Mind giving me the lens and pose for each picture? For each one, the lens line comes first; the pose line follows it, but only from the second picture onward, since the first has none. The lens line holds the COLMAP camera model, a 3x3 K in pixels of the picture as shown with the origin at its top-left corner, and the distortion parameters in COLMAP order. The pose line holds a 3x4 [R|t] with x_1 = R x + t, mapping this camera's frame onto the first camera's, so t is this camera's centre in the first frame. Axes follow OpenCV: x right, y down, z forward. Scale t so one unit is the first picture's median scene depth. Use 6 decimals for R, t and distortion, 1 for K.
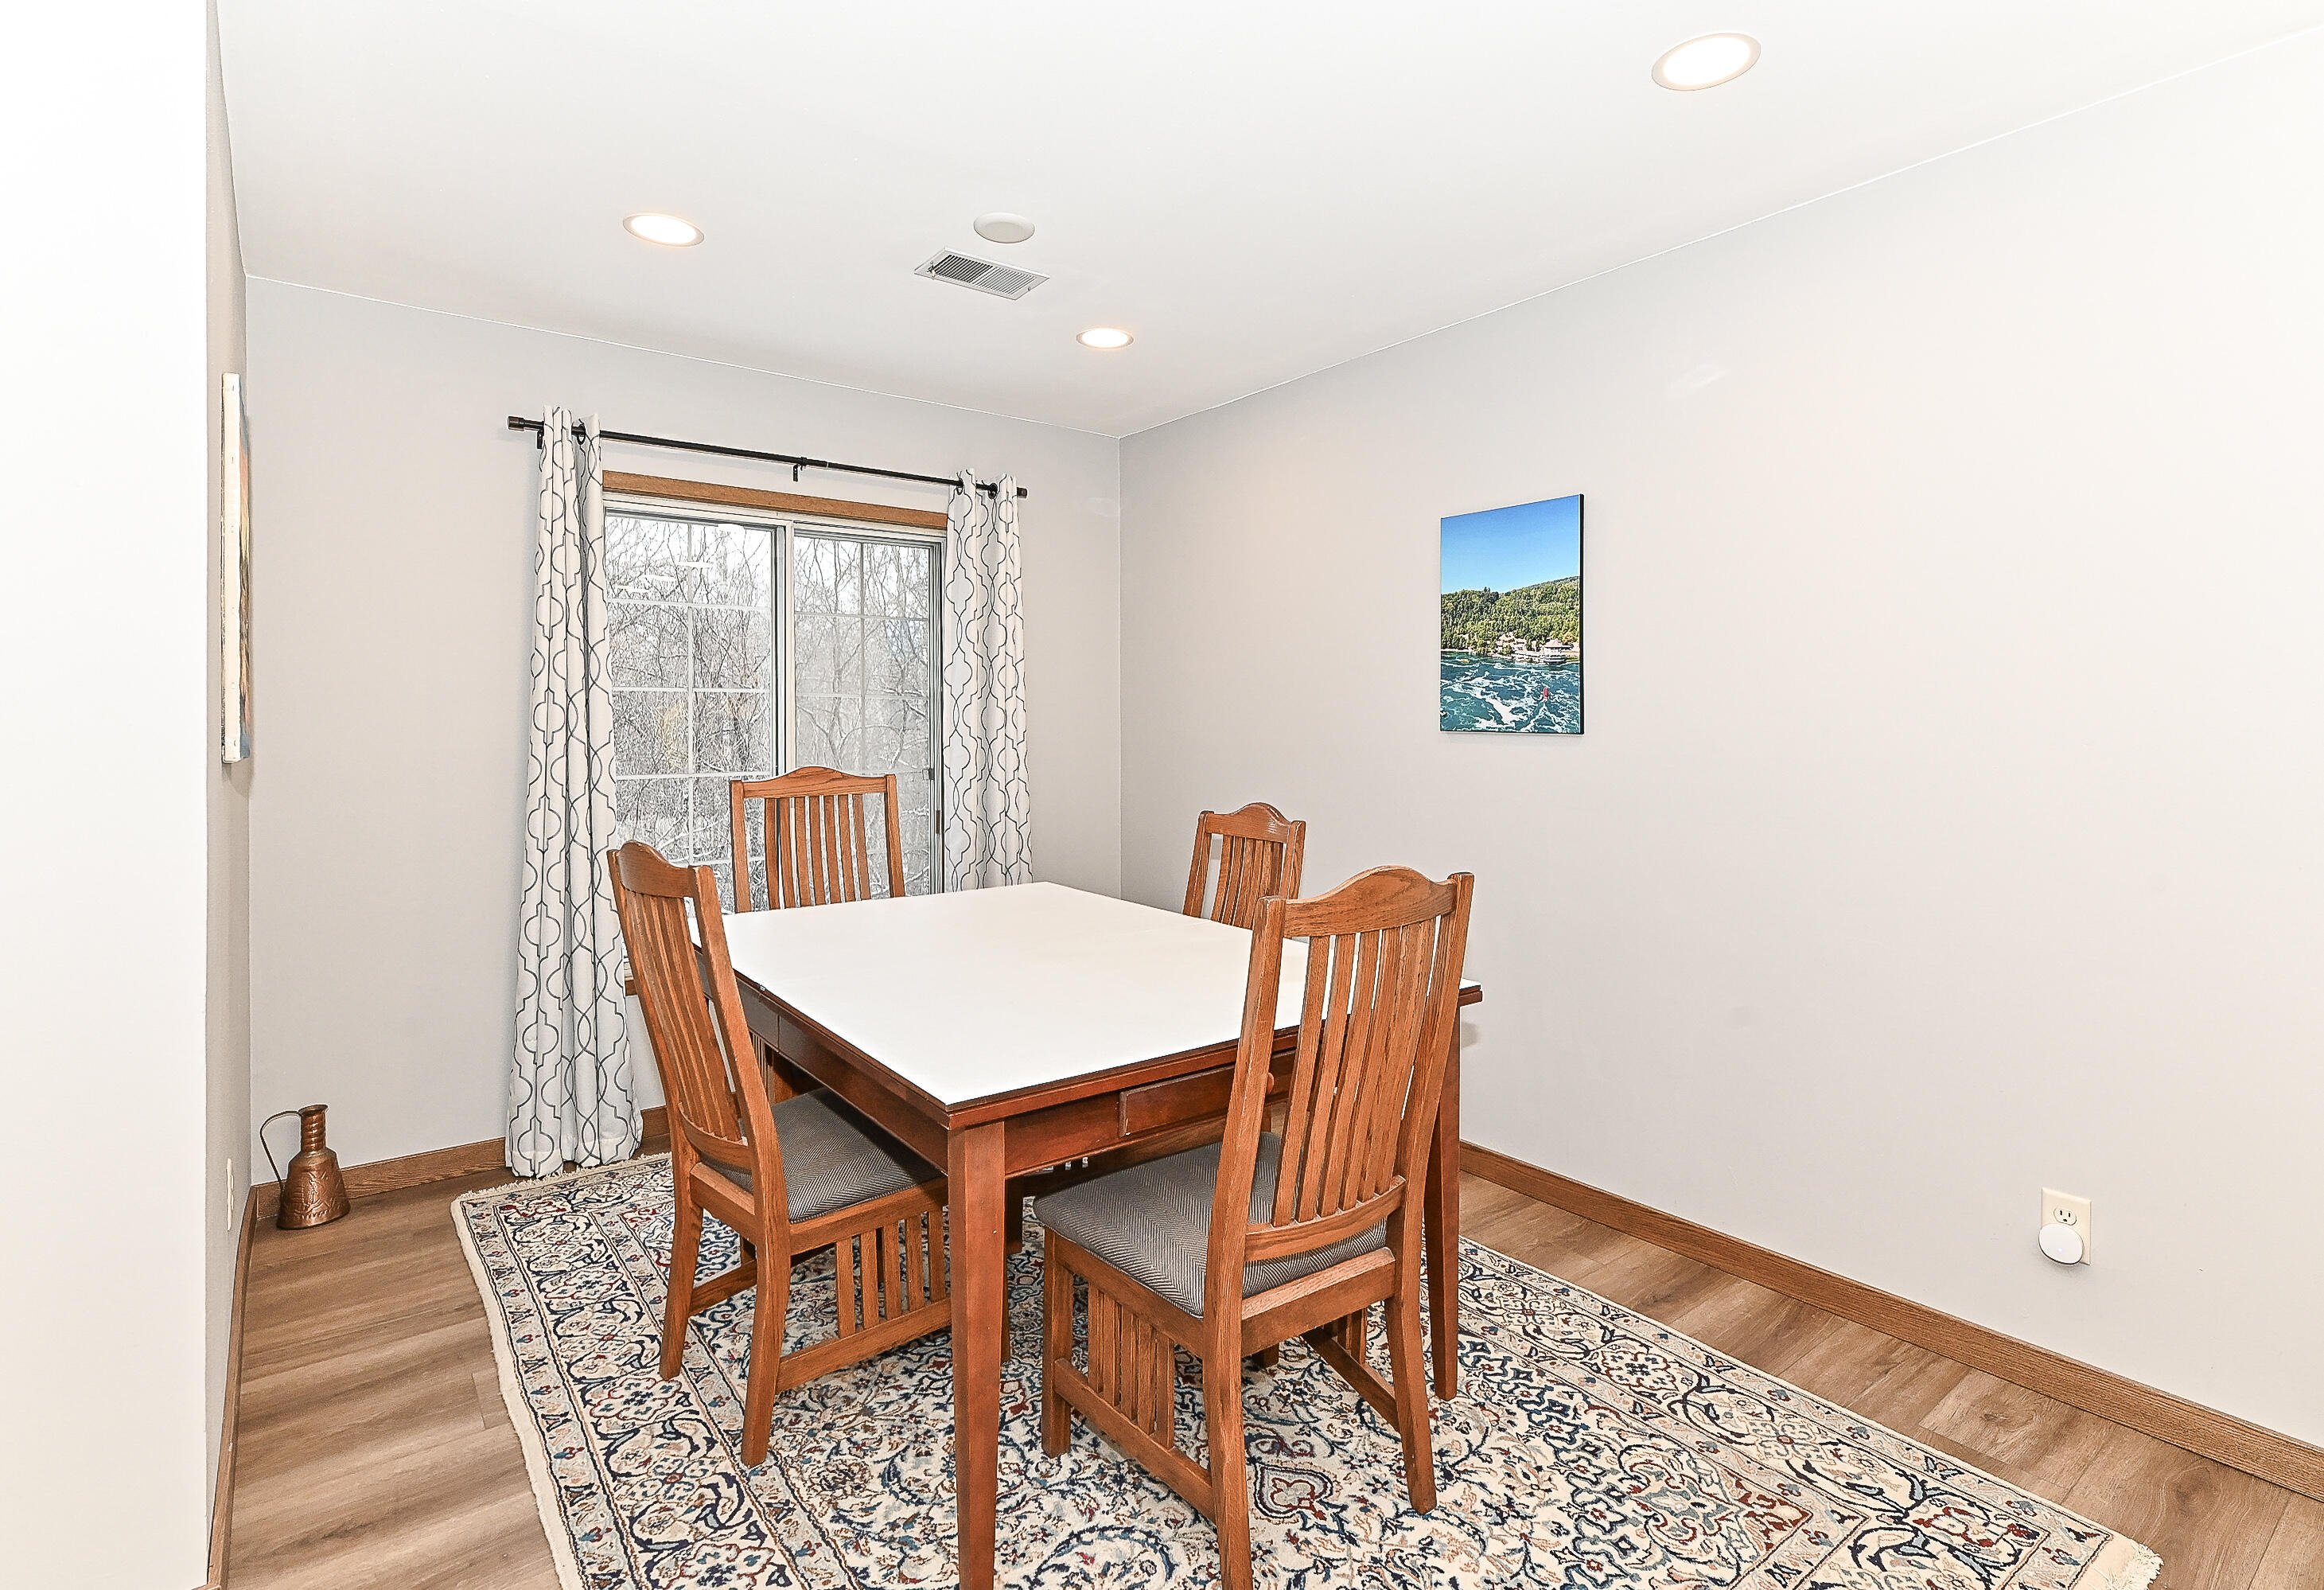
lens RADIAL K [[1121.9, 0, 1194.2], [0, 1121.9, 723.2], [0, 0, 1]] dist [-0.001994, -0.000158]
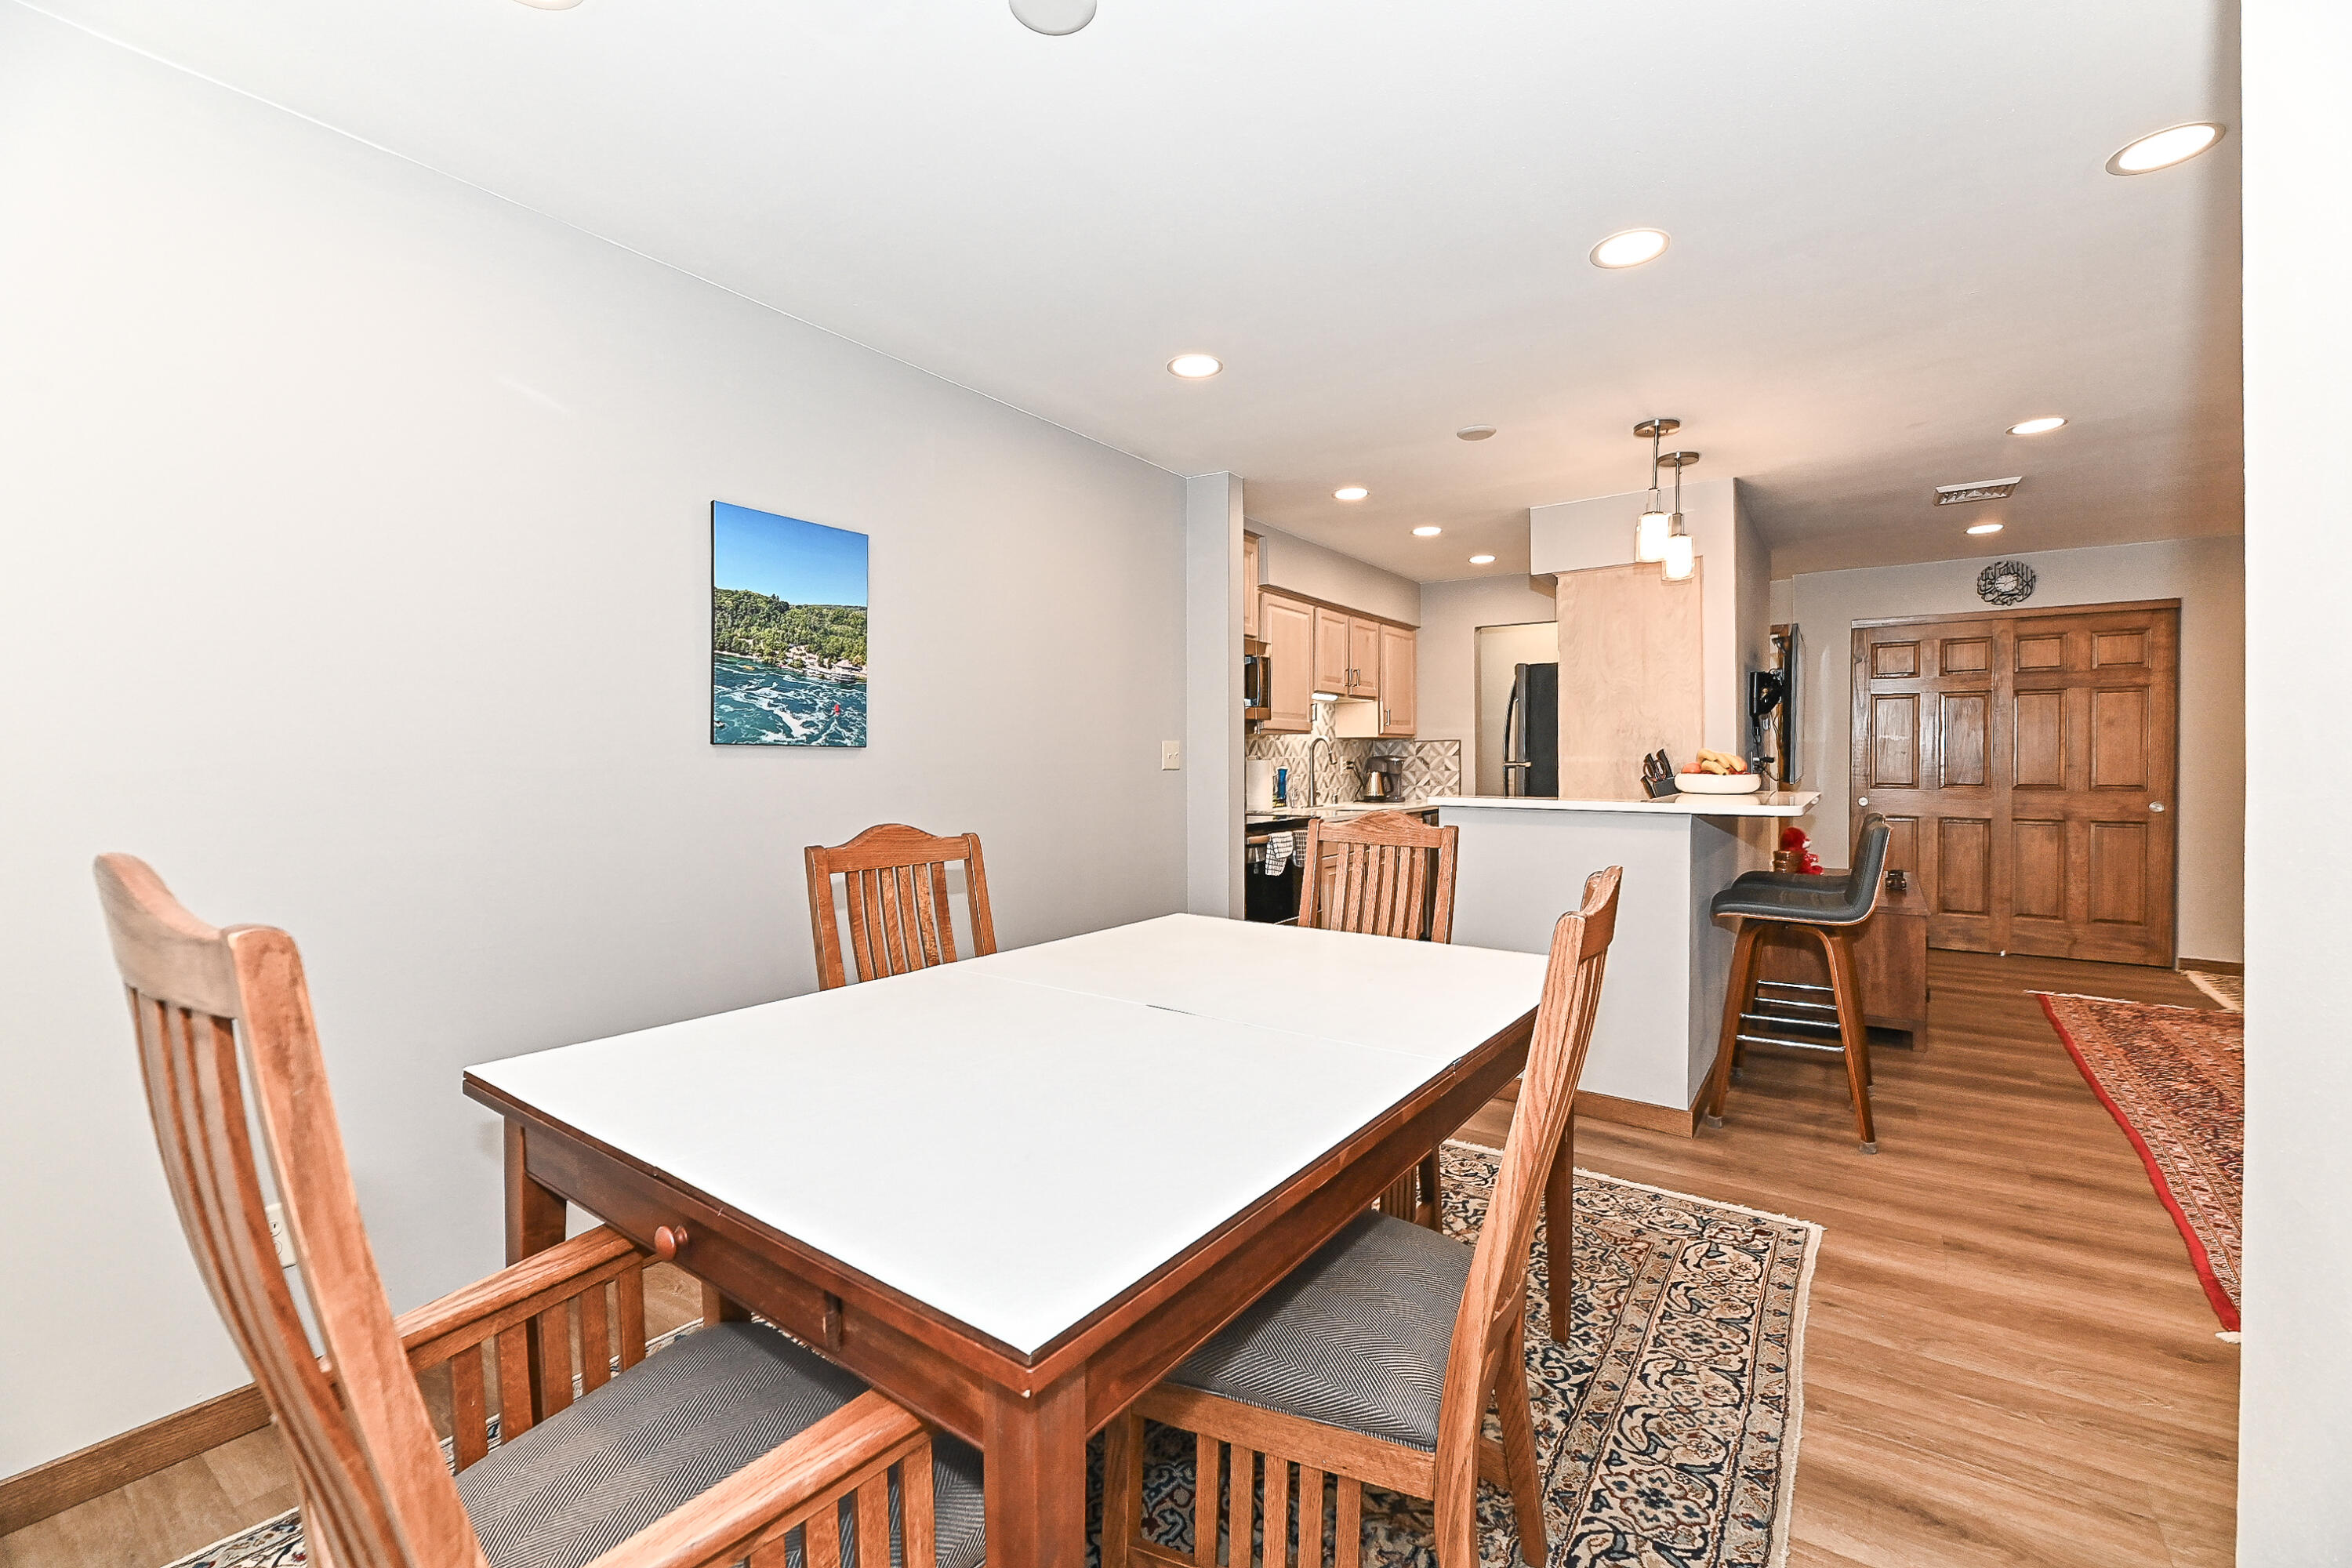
lens RADIAL K [[981.7, 0, 1177.9], [0, 981.7, 772.7], [0, 0, 1]] dist [-0.001667, -0.000357]
pose [[-0.286430, -0.013906, 0.958000, -0.647932], [0.005284, 0.999857, 0.016094, 0.019545], [-0.958086, 0.009671, -0.286316, 0.920511]]
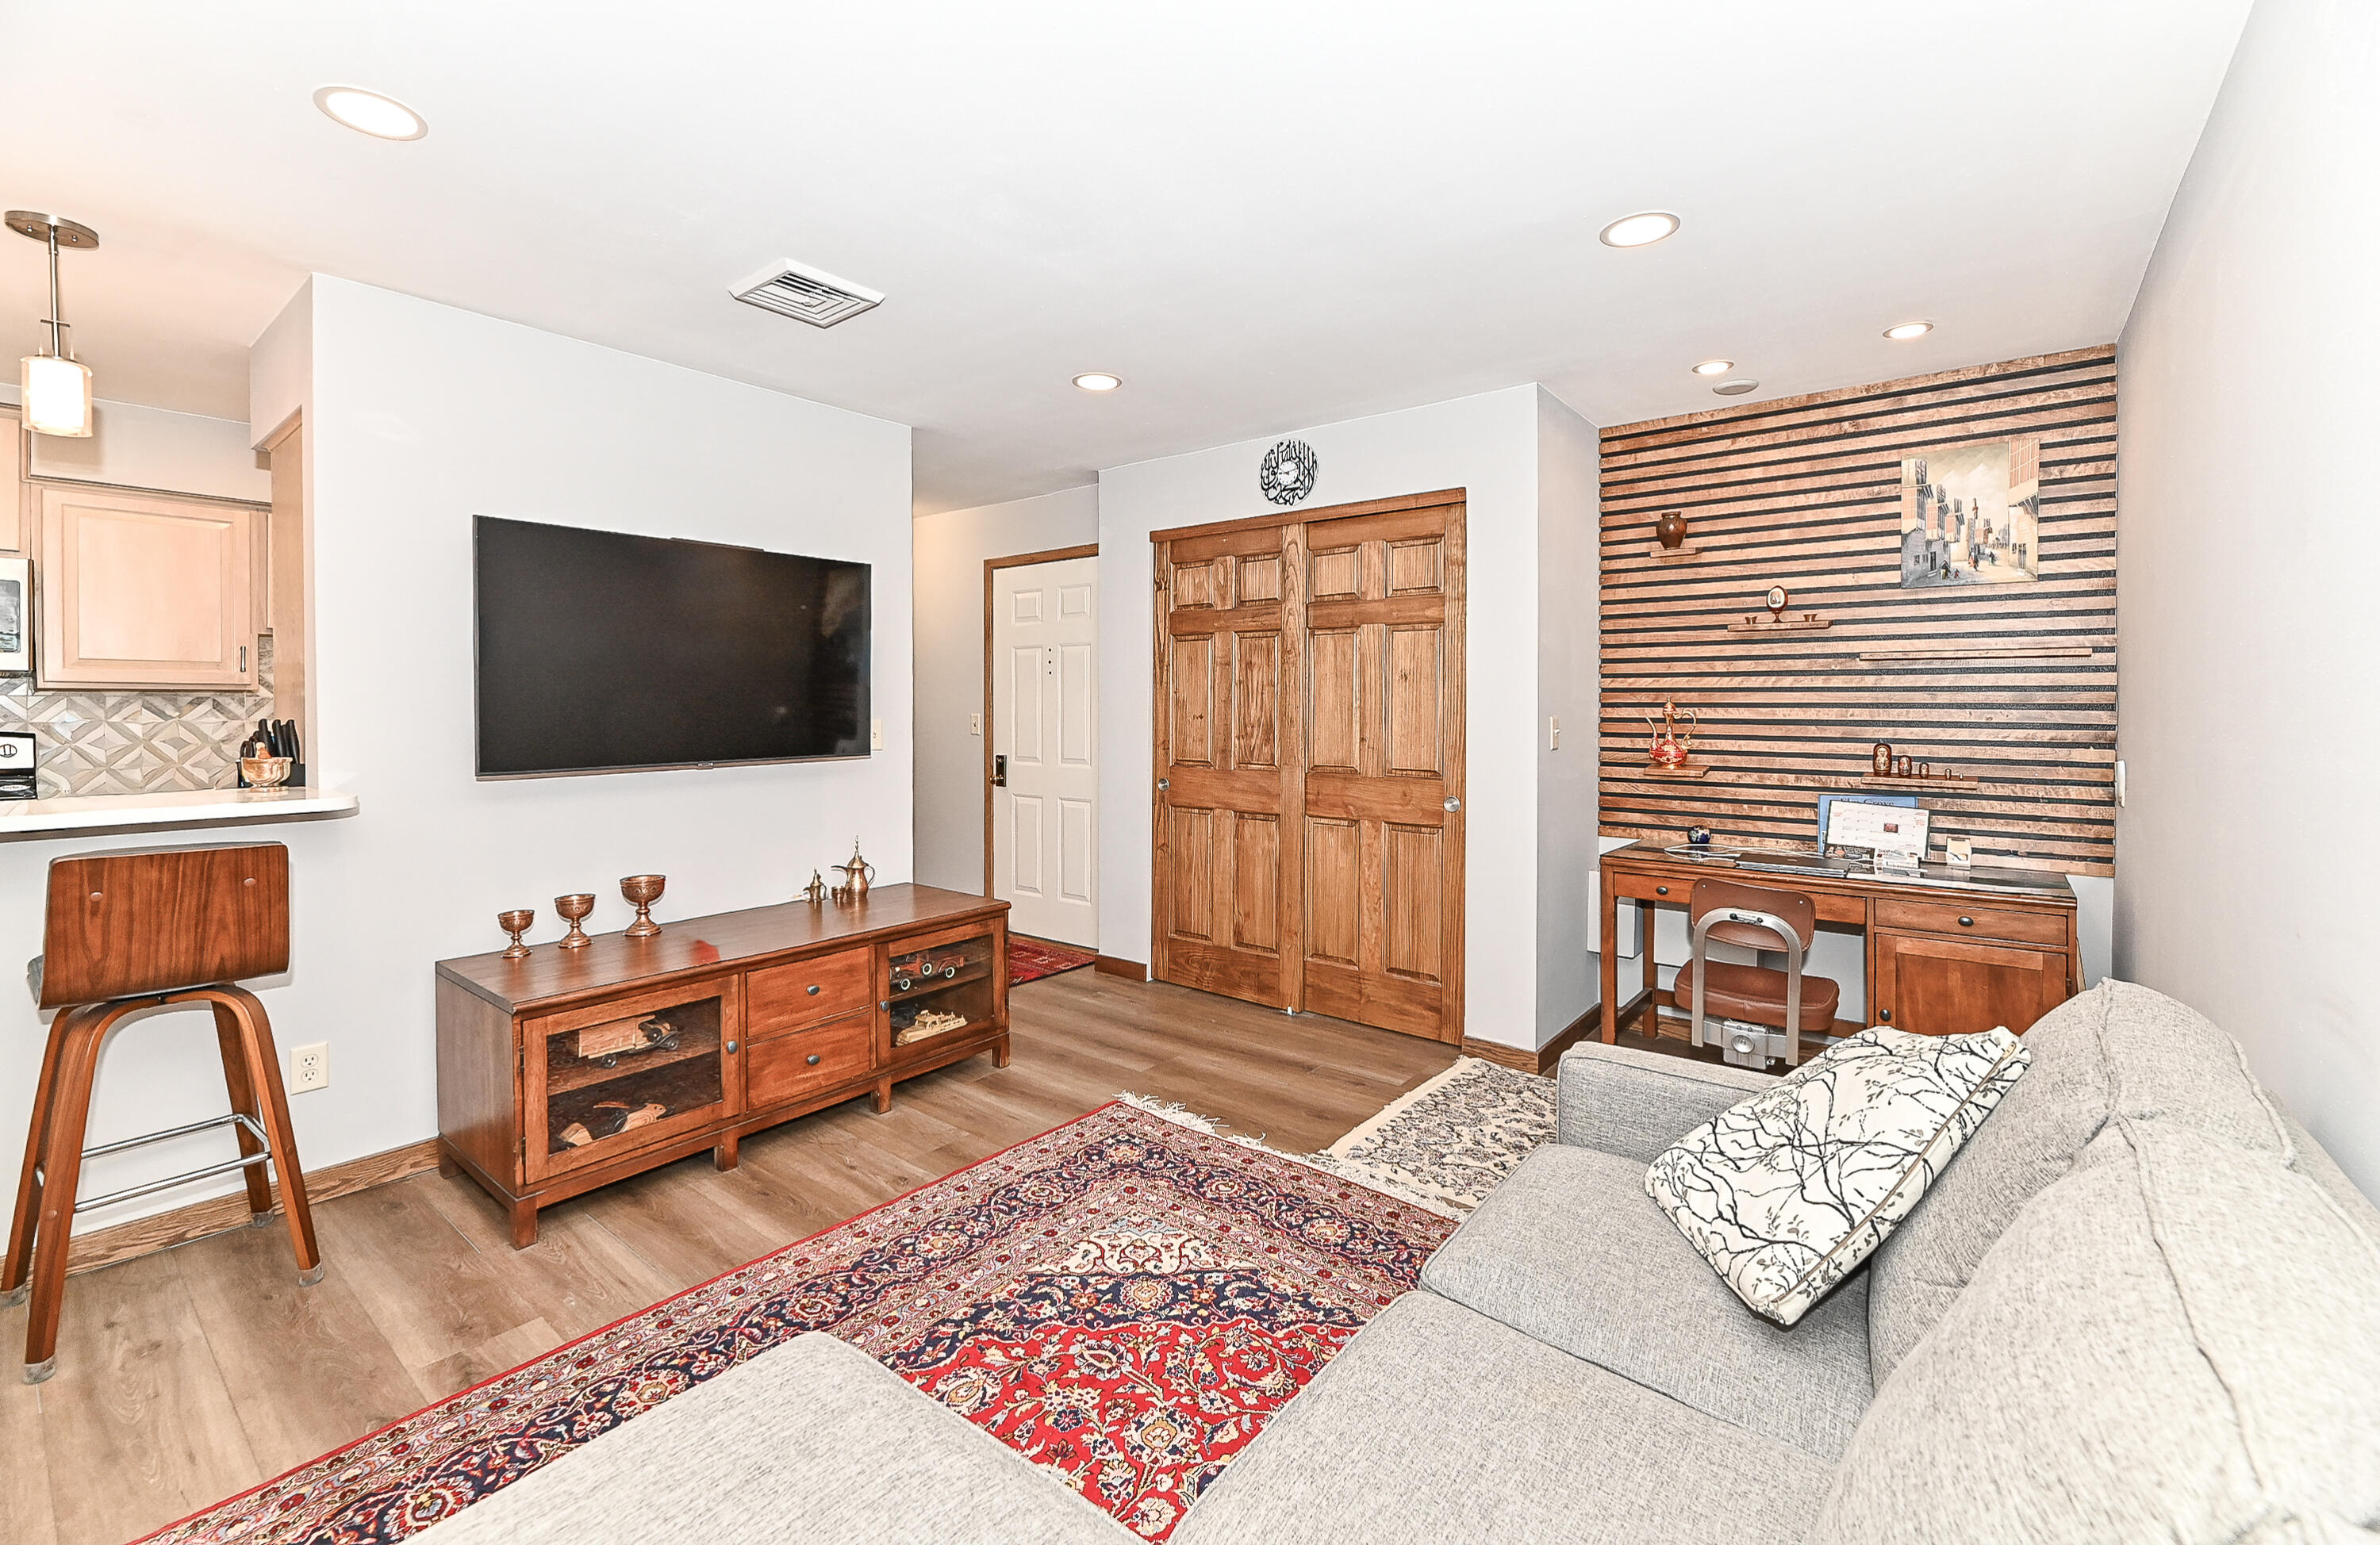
lens RADIAL K [[986.4, 0, 1186.4], [0, 986.4, 716.4], [0, 0, 1]] dist [-0.004577, 0.000052]
pose [[-0.227841, -0.010560, 0.973641, -0.533194], [0.000207, 0.999941, 0.010893, 0.001466], [-0.973698, 0.002684, -0.227826, -0.724715]]
